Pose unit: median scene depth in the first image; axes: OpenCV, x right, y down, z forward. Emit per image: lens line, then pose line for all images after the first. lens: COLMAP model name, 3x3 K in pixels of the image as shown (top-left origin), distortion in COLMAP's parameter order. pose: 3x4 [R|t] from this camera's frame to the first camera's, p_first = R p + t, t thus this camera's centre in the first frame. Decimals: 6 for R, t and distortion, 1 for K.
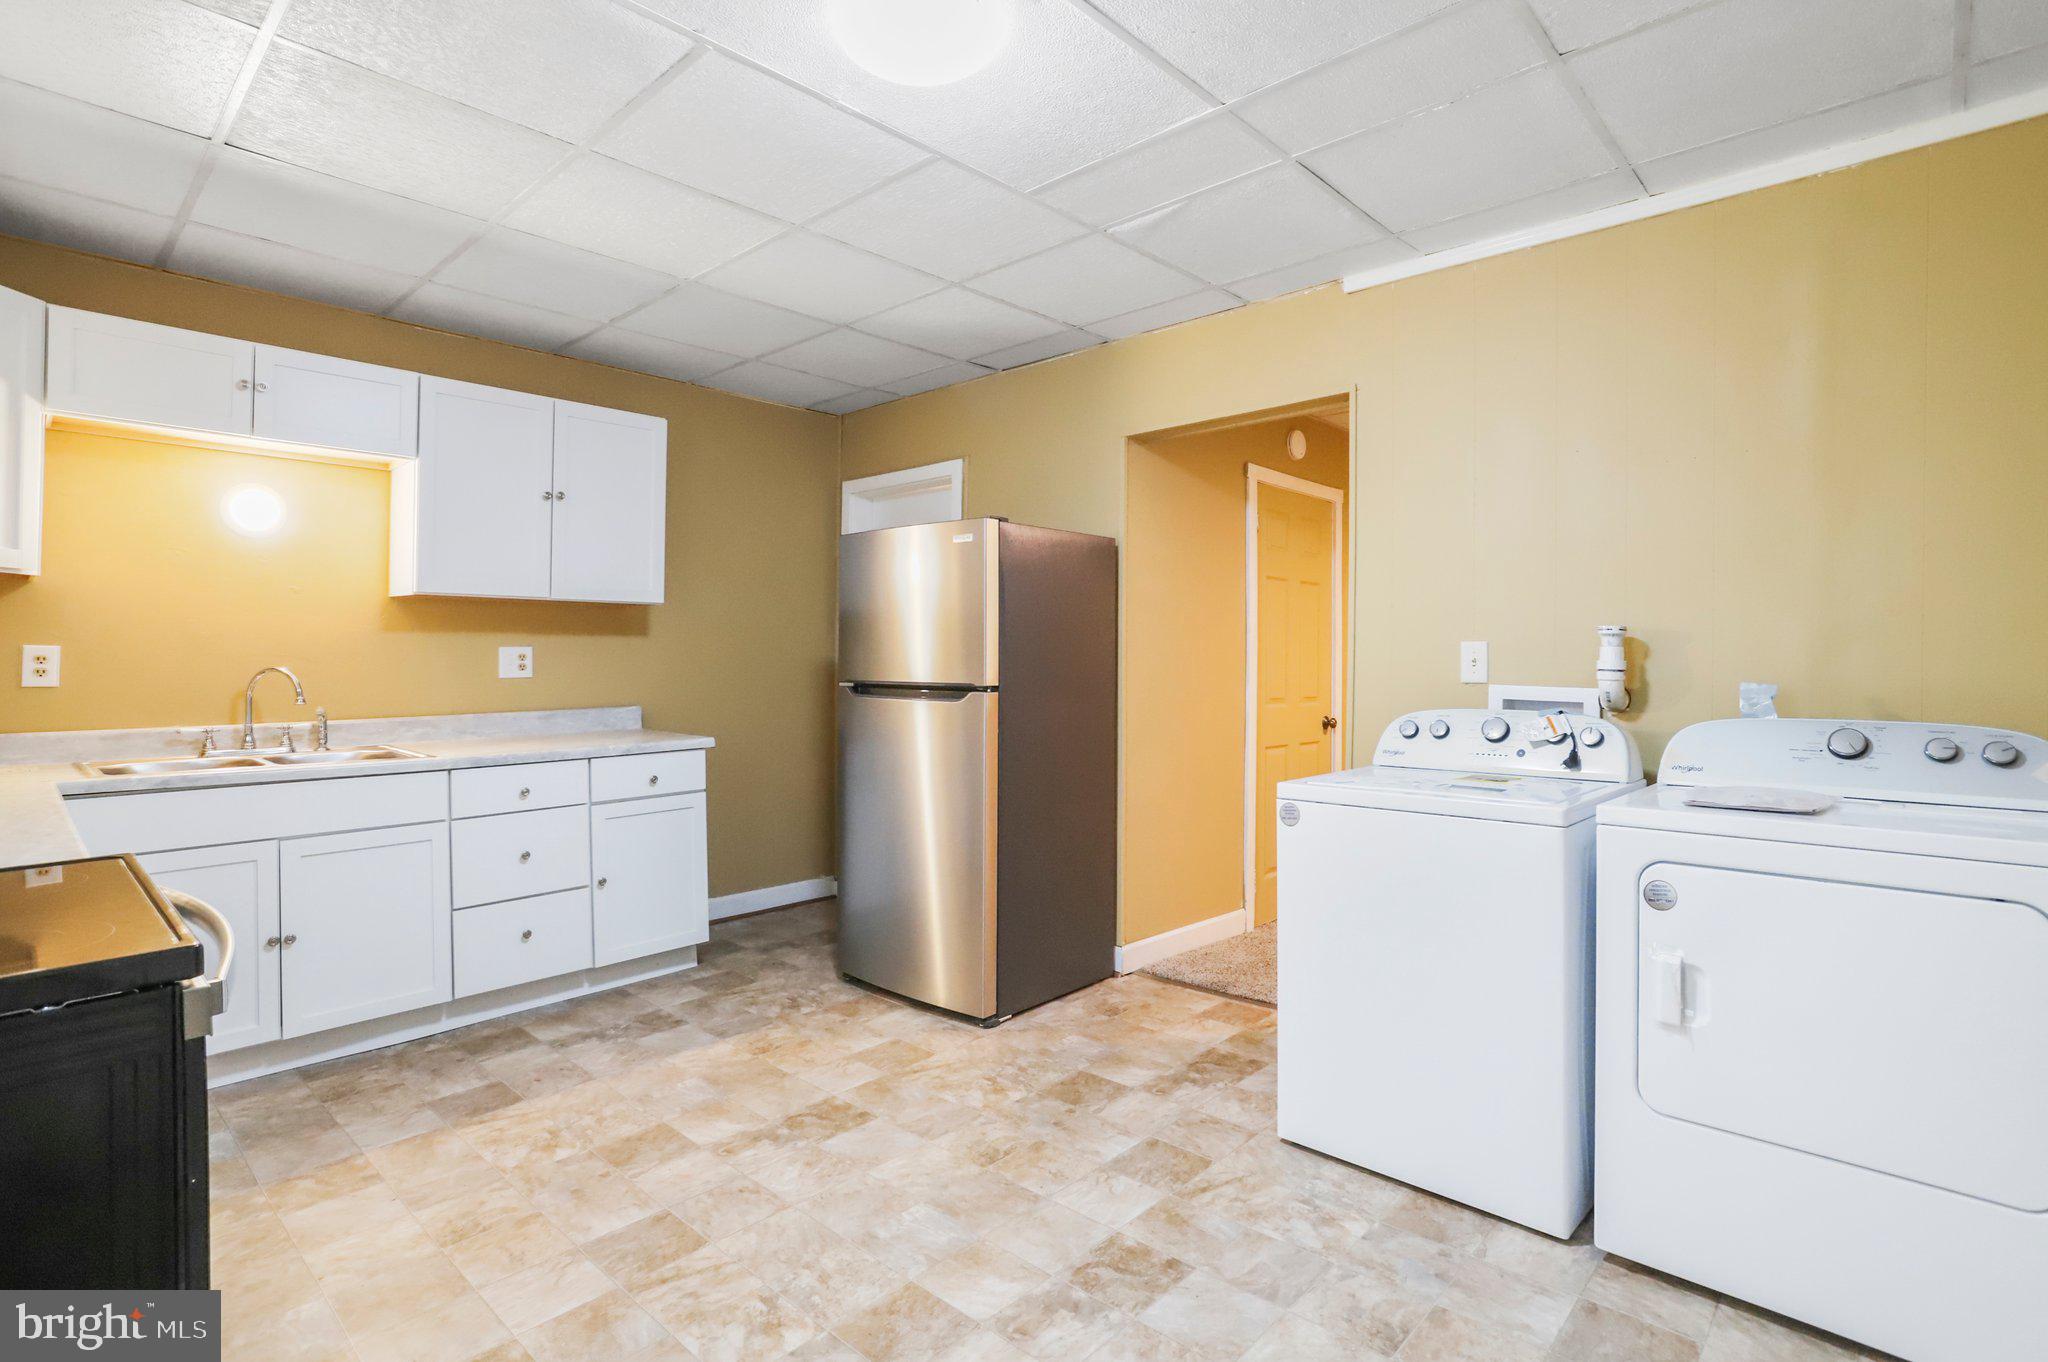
lens RADIAL K [[995.0, 0, 1014.8], [0, 995.0, 647.6], [0, 0, 1]] dist [-0.026566, 0.017127]
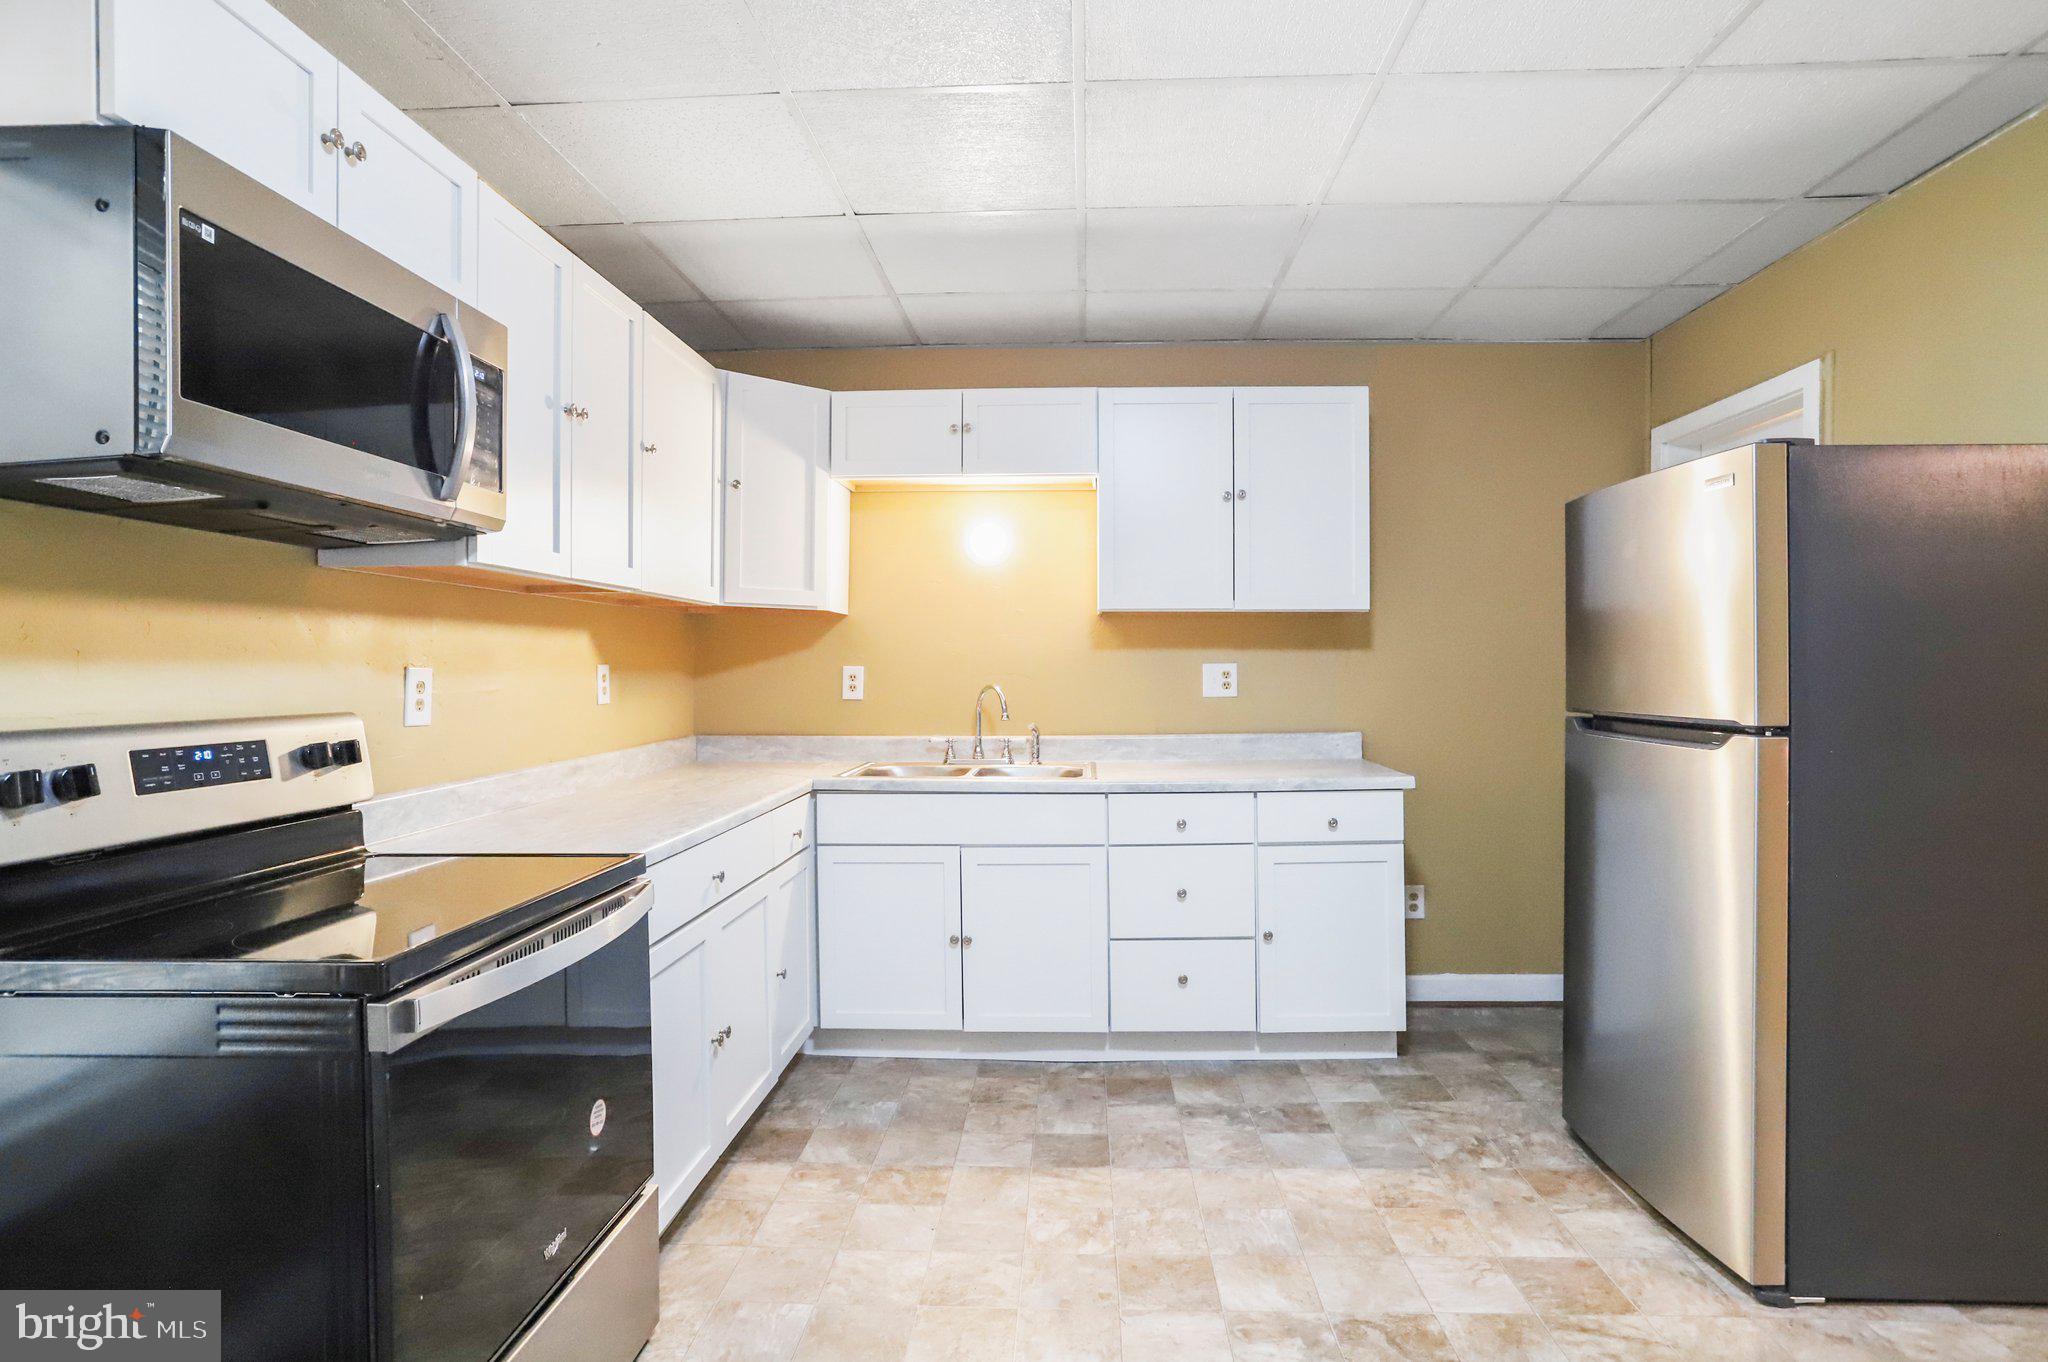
lens RADIAL K [[1054.6, 0, 1046.0], [0, 1054.6, 666.9], [0, 0, 1]] dist [-0.030839, 0.019413]
pose [[0.662787, -0.004381, -0.748795, 0.145768], [0.009108, 0.999956, 0.002212, -0.001500], [0.748752, -0.008286, 0.662798, 0.252687]]
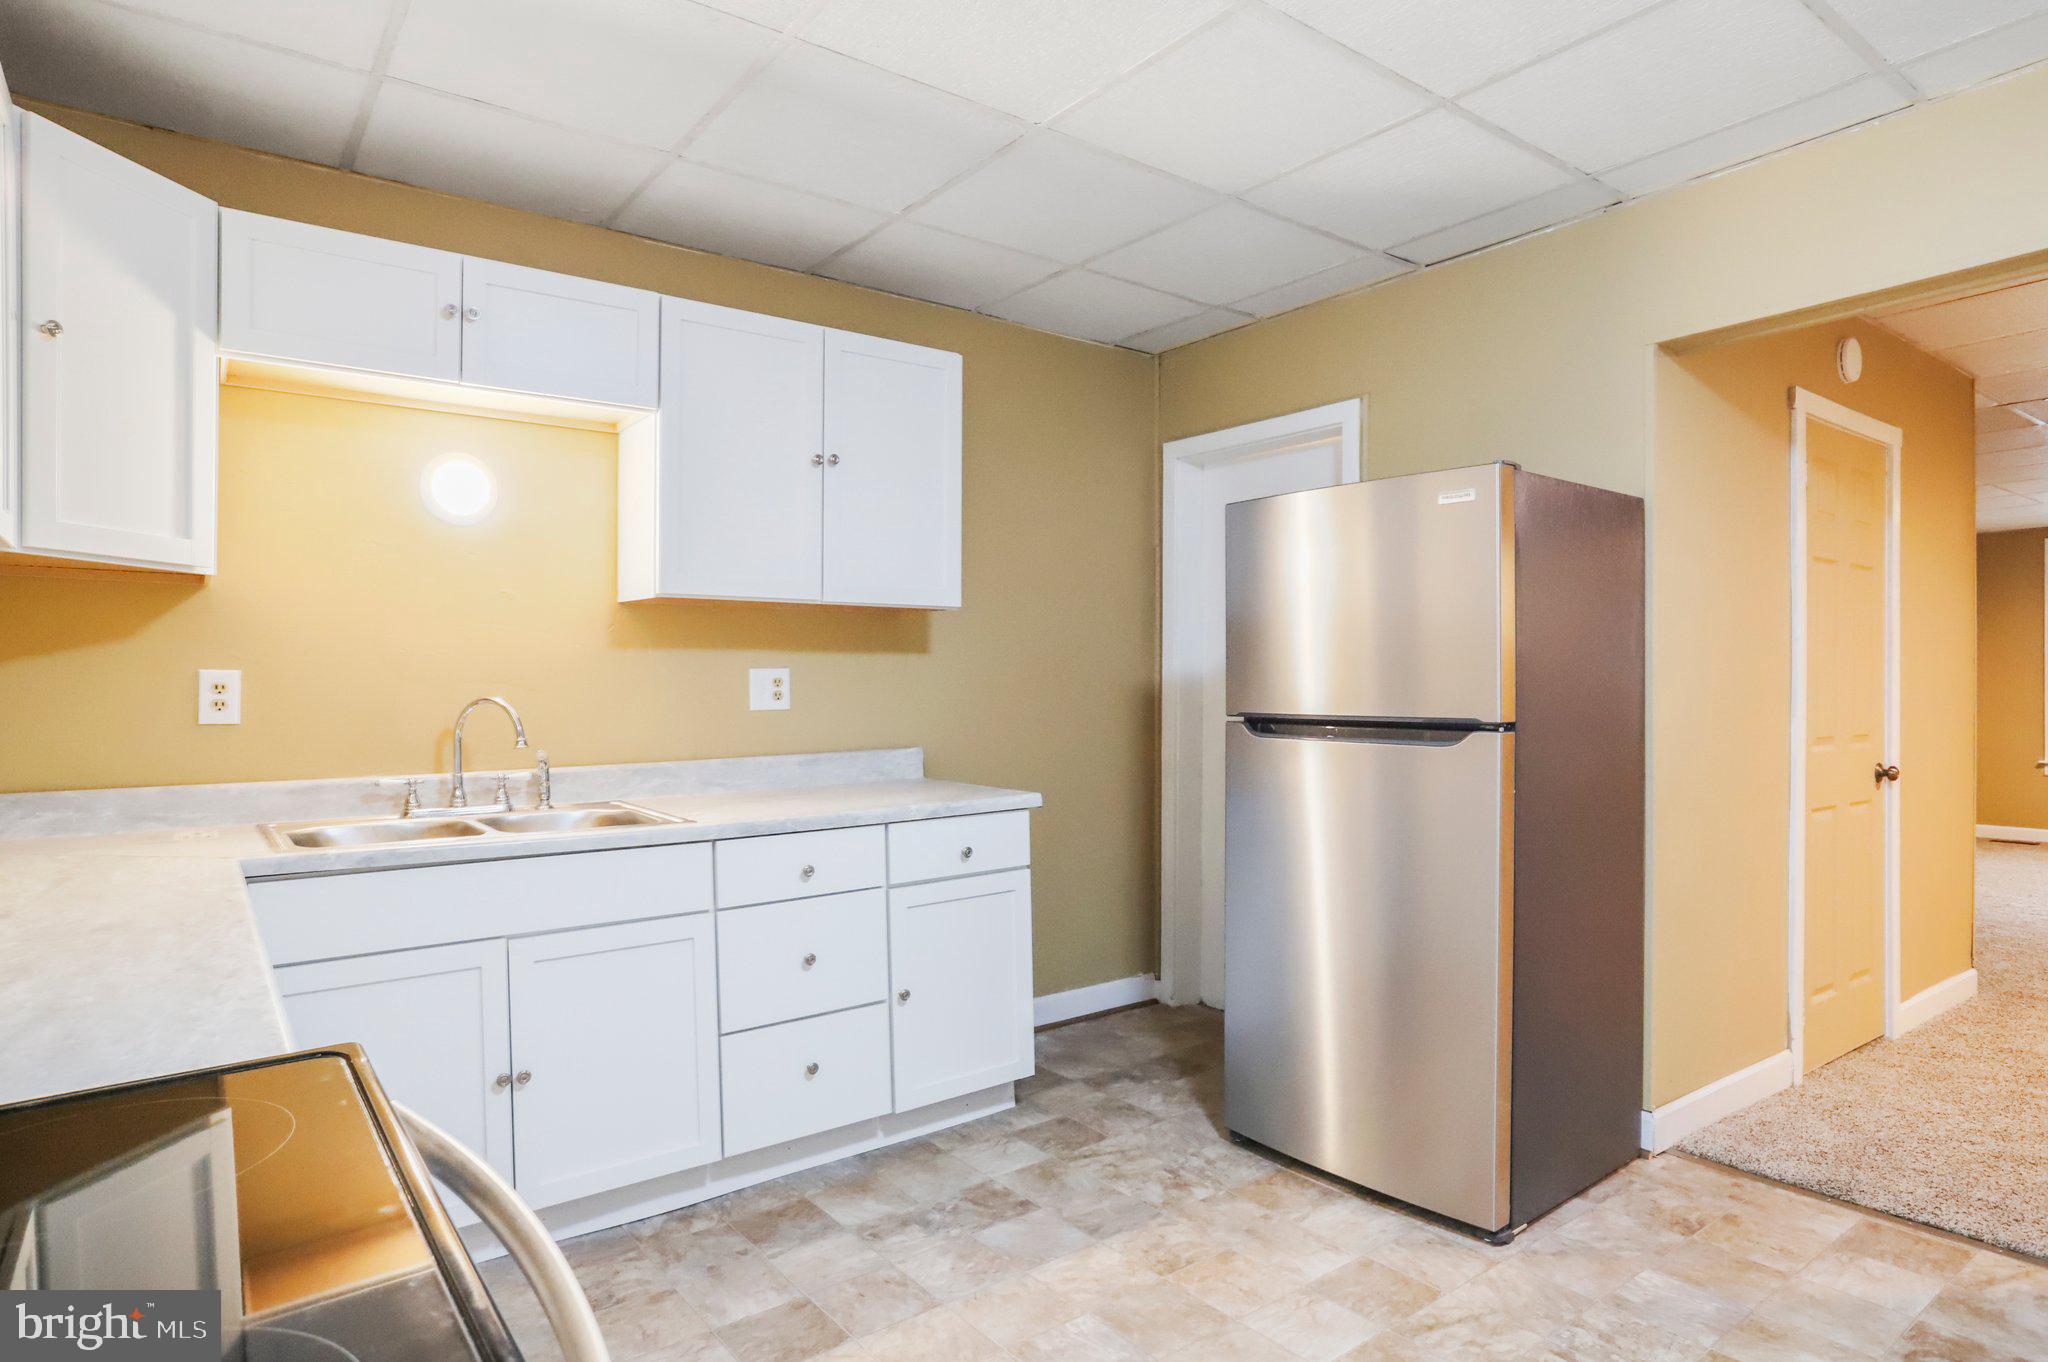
lens RADIAL K [[1146.0, 0, 1025.6], [0, 1146.0, 688.3], [0, 0, 1]] dist [-0.032837, 0.017929]
pose [[0.986617, -0.004288, -0.163000, -0.197213], [0.006685, 0.999877, 0.014155, 0.003702], [0.162919, -0.015055, 0.986525, 0.204542]]
